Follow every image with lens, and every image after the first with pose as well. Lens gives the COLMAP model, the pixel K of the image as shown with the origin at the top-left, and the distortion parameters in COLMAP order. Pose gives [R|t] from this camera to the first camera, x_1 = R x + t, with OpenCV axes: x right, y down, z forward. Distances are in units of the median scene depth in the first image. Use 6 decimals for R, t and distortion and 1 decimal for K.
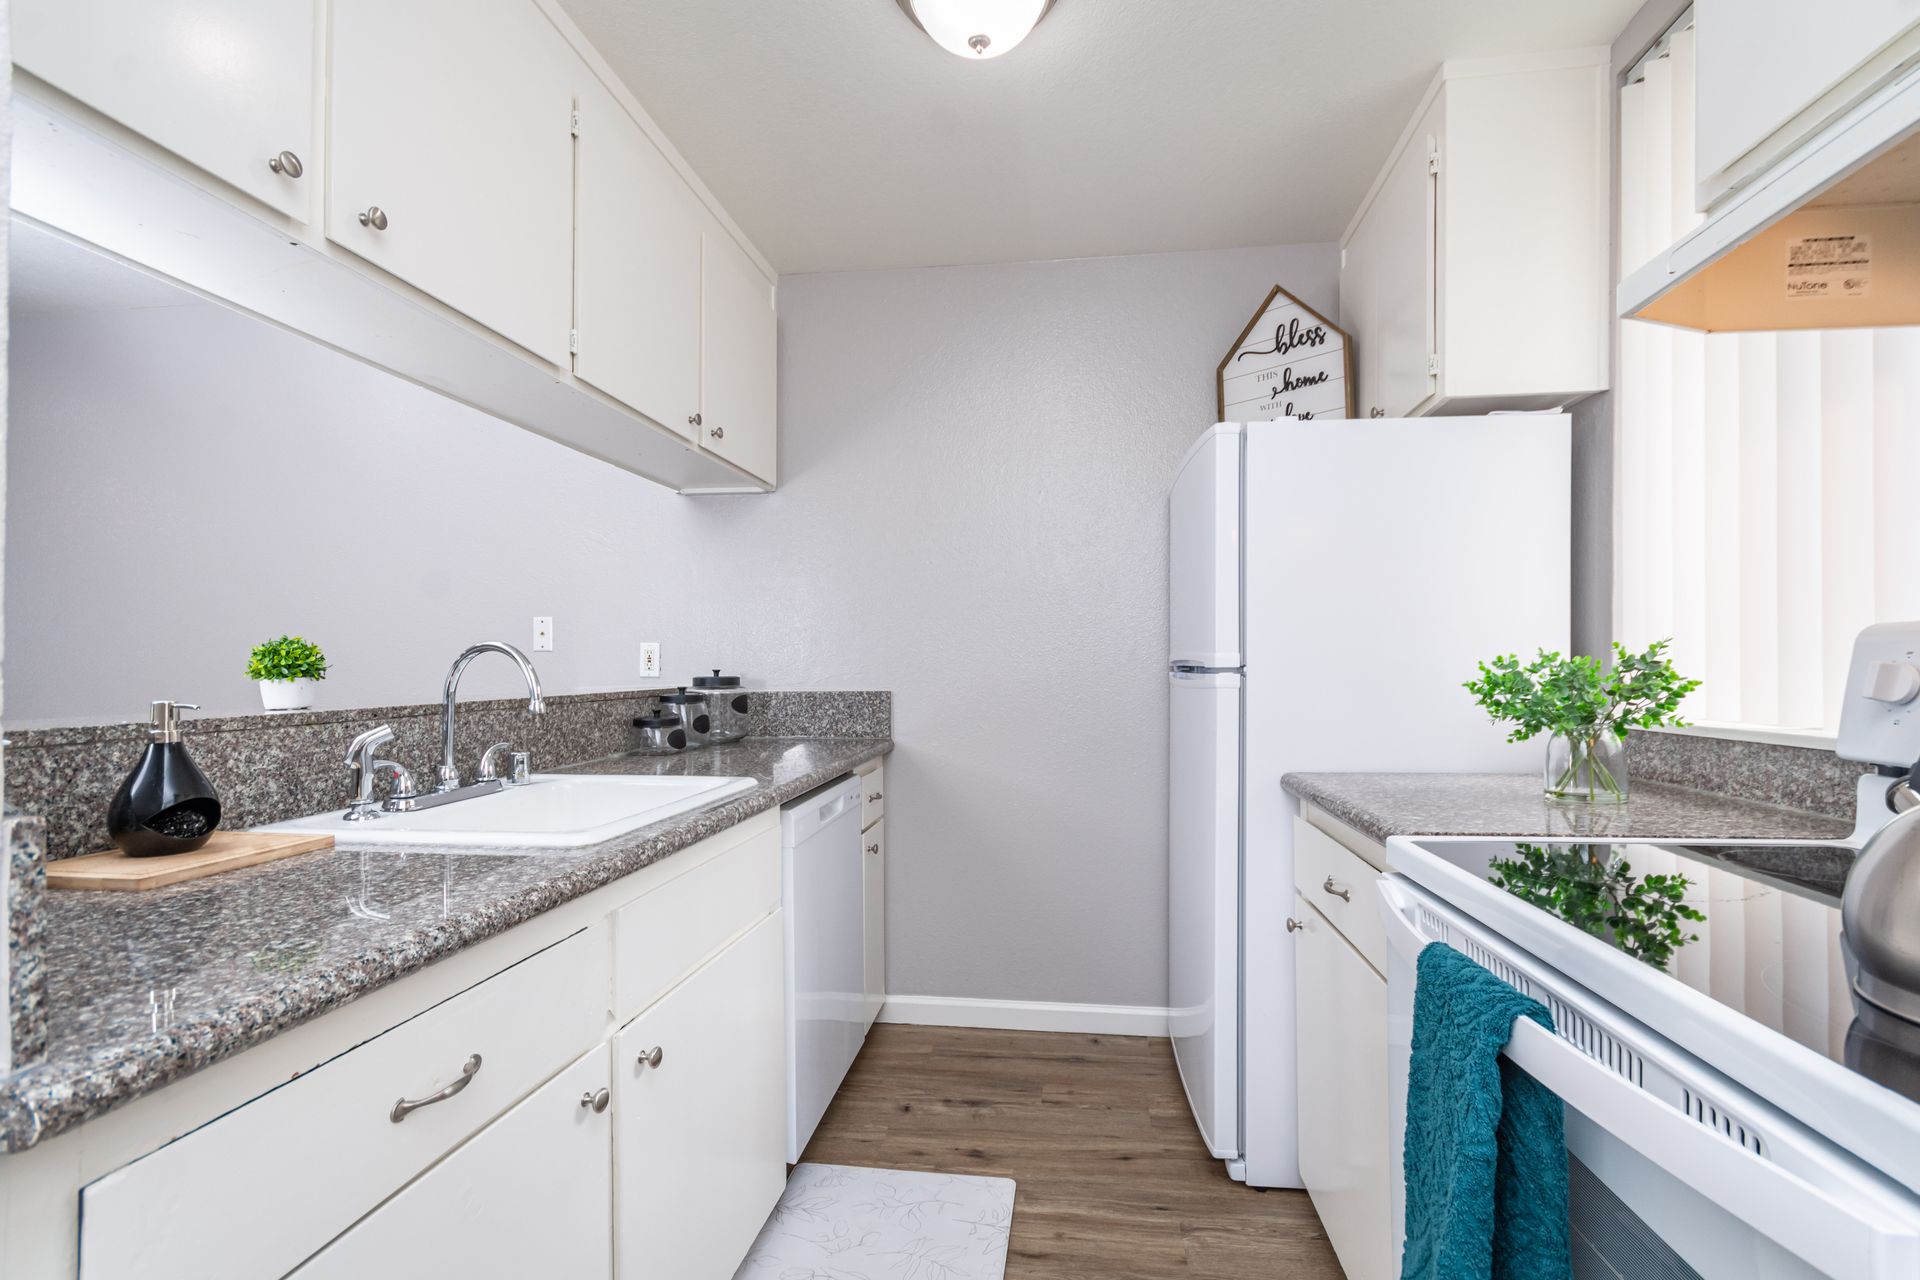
lens RADIAL K [[856.1, 0, 984.6], [0, 856.1, 673.4], [0, 0, 1]] dist [0.003714, -0.000652]
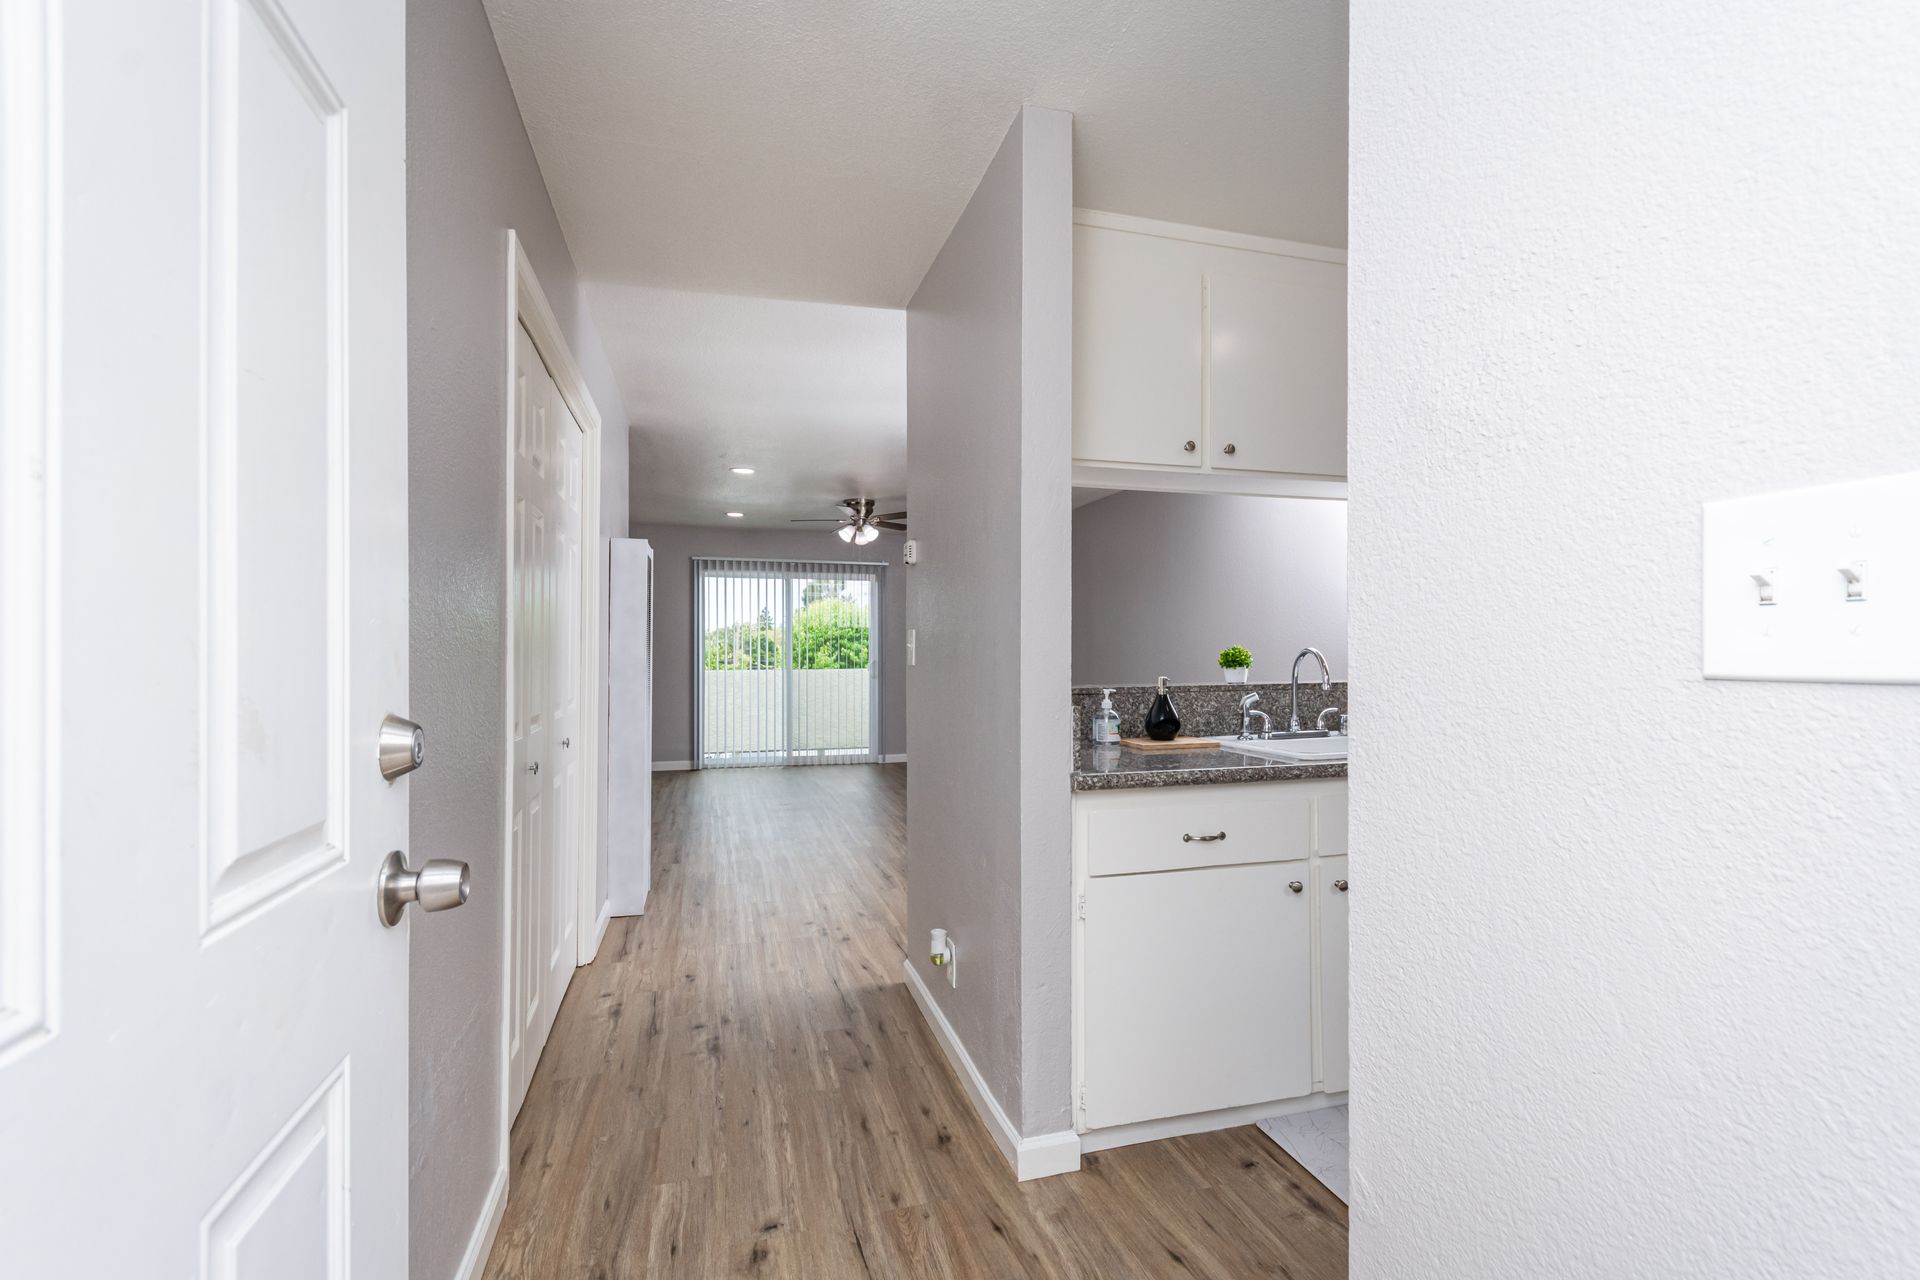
lens RADIAL K [[856.1, 0, 984.6], [0, 856.1, 673.4], [0, 0, 1]] dist [0.003714, -0.000652]
pose [[0.403967, 0.024439, -0.914447, 0.575693], [-0.007165, 0.999697, 0.023552, -0.018171], [0.914746, -0.002963, 0.404019, -0.241296]]
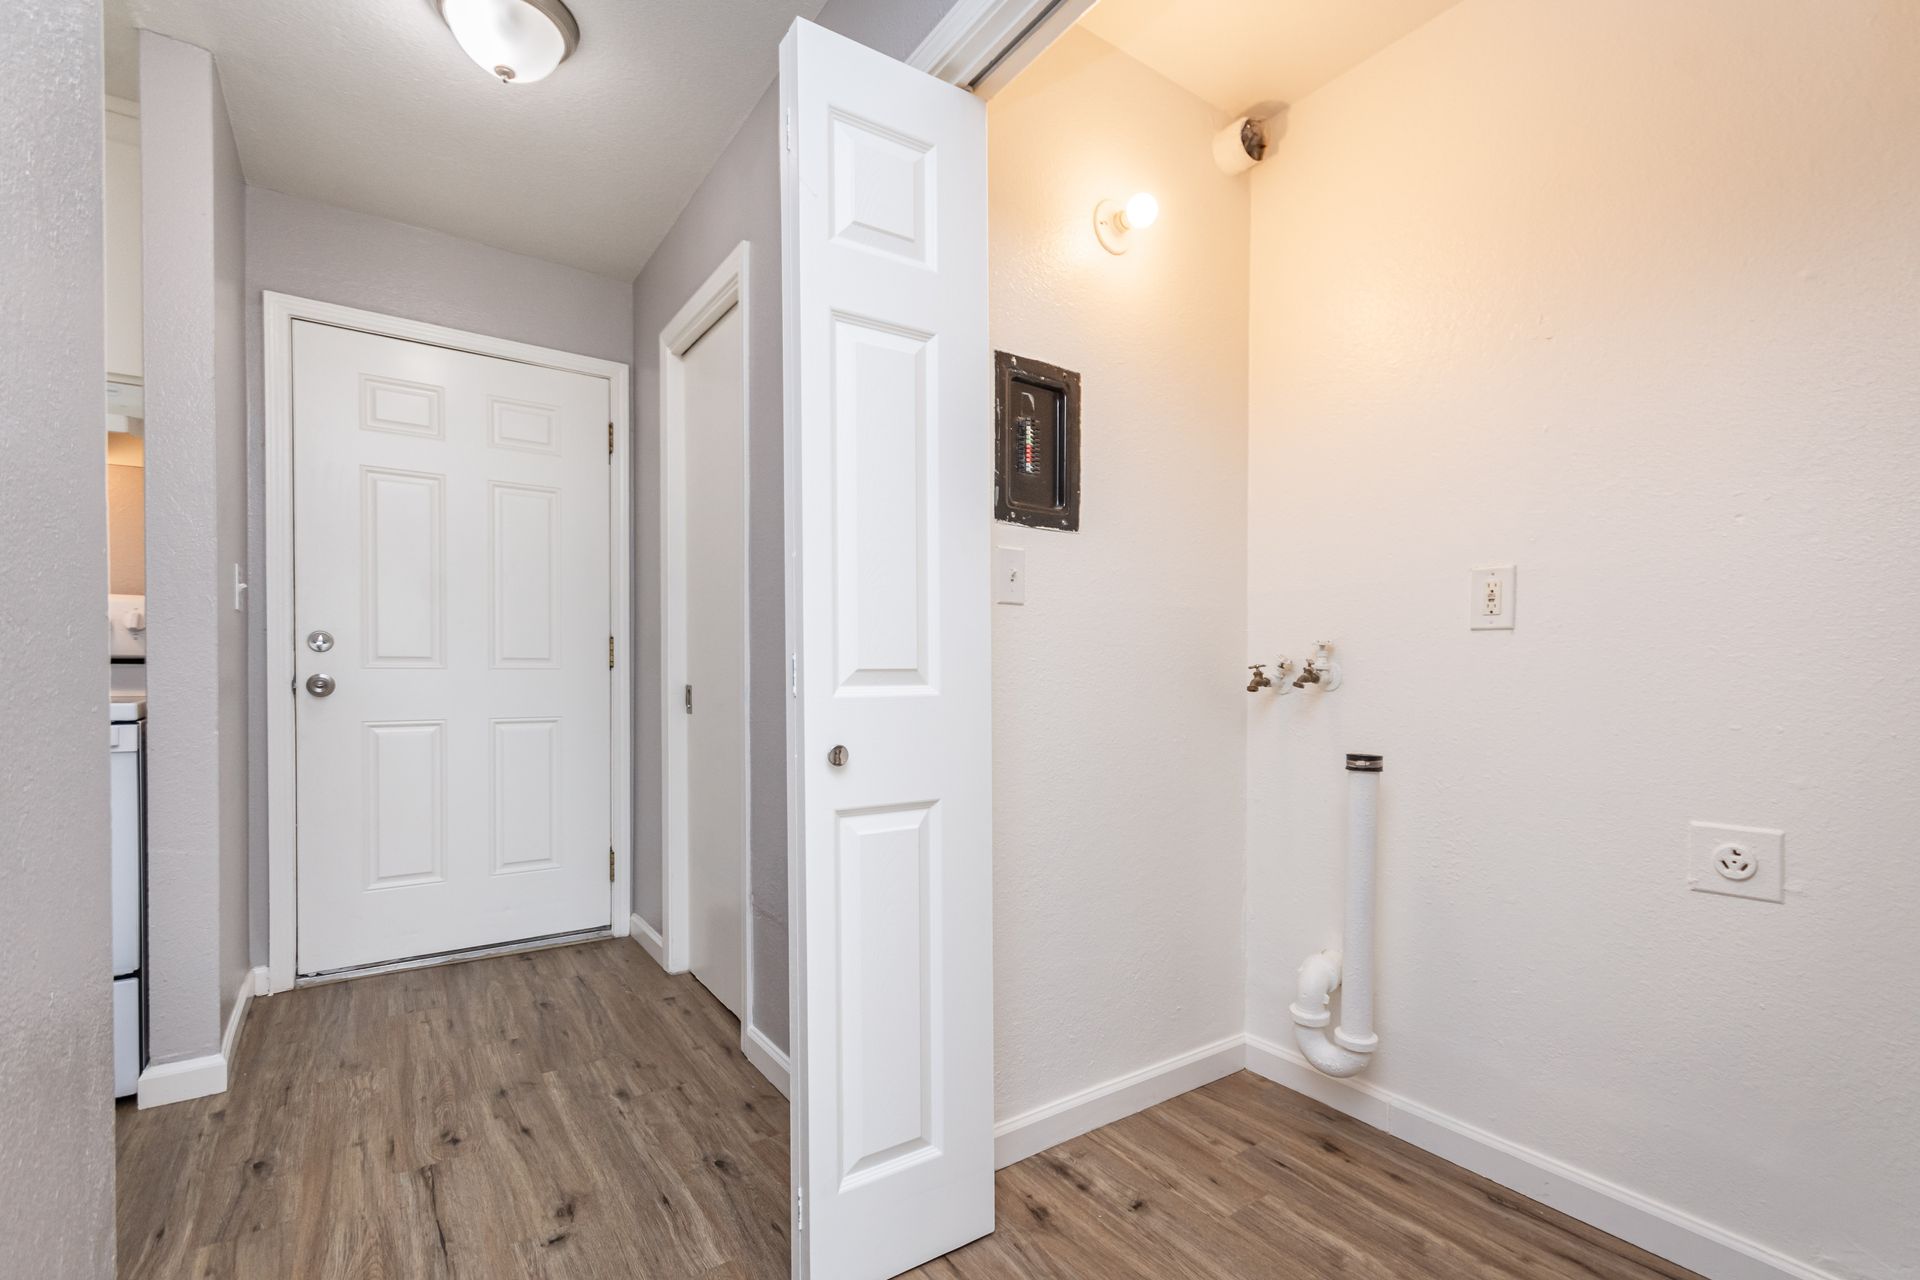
lens RADIAL K [[856.1, 0, 984.6], [0, 856.1, 673.4], [0, 0, 1]] dist [0.003714, -0.000652]
pose [[-0.668765, -0.002945, 0.743468, -1.189073], [0.003340, 0.999970, 0.006966, 0.072770], [-0.743466, 0.007142, -0.668735, 0.149831]]
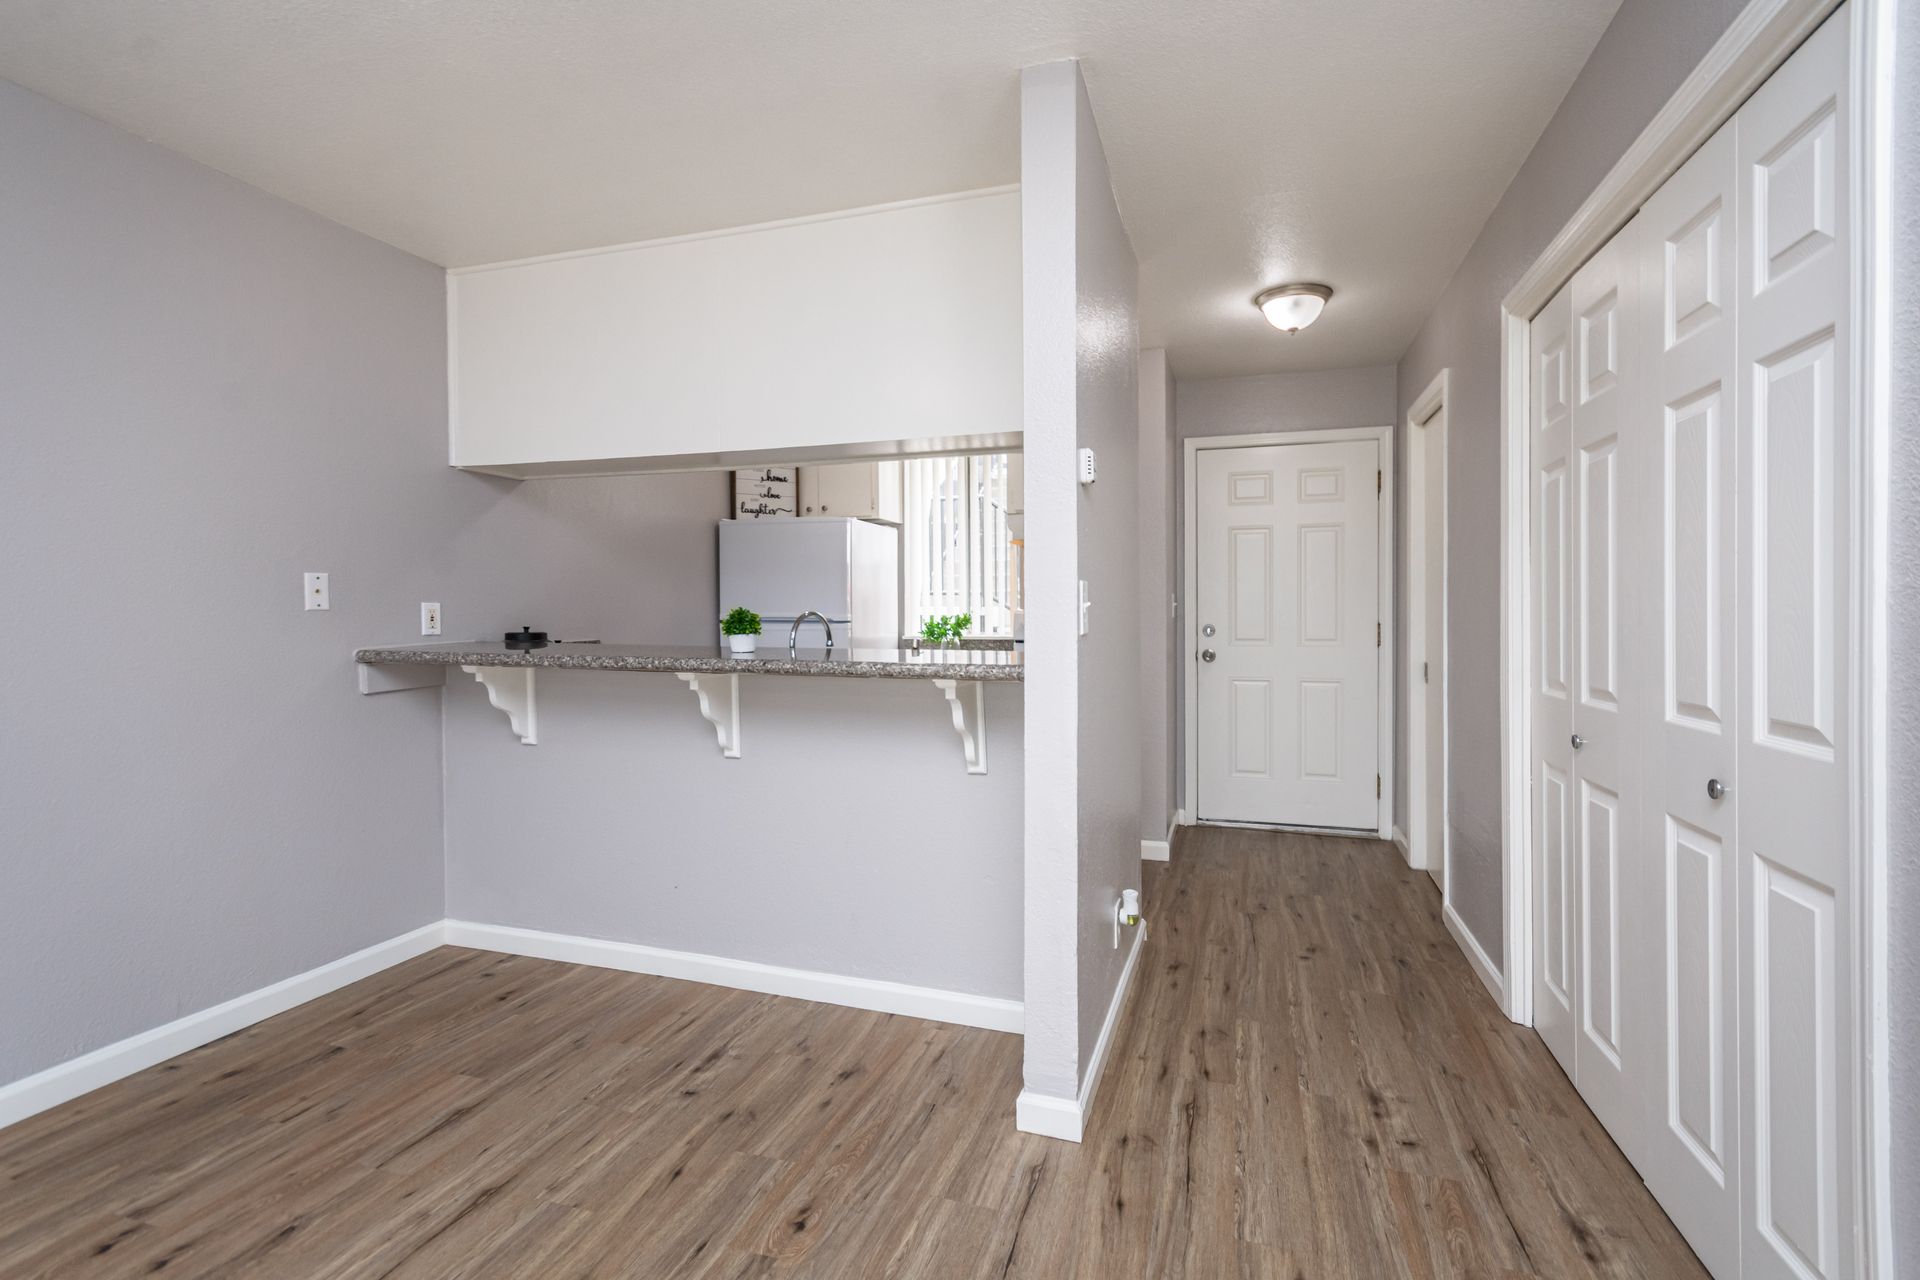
lens RADIAL K [[857.3, 0, 976.1], [0, 857.3, 636.6], [0, 0, 1]] dist [0.004920, 0.000274]
pose [[0.195296, -0.025168, 0.980421, -1.948460], [0.009404, 0.999673, 0.023789, -0.018673], [-0.980699, 0.004574, 0.195468, 0.191805]]
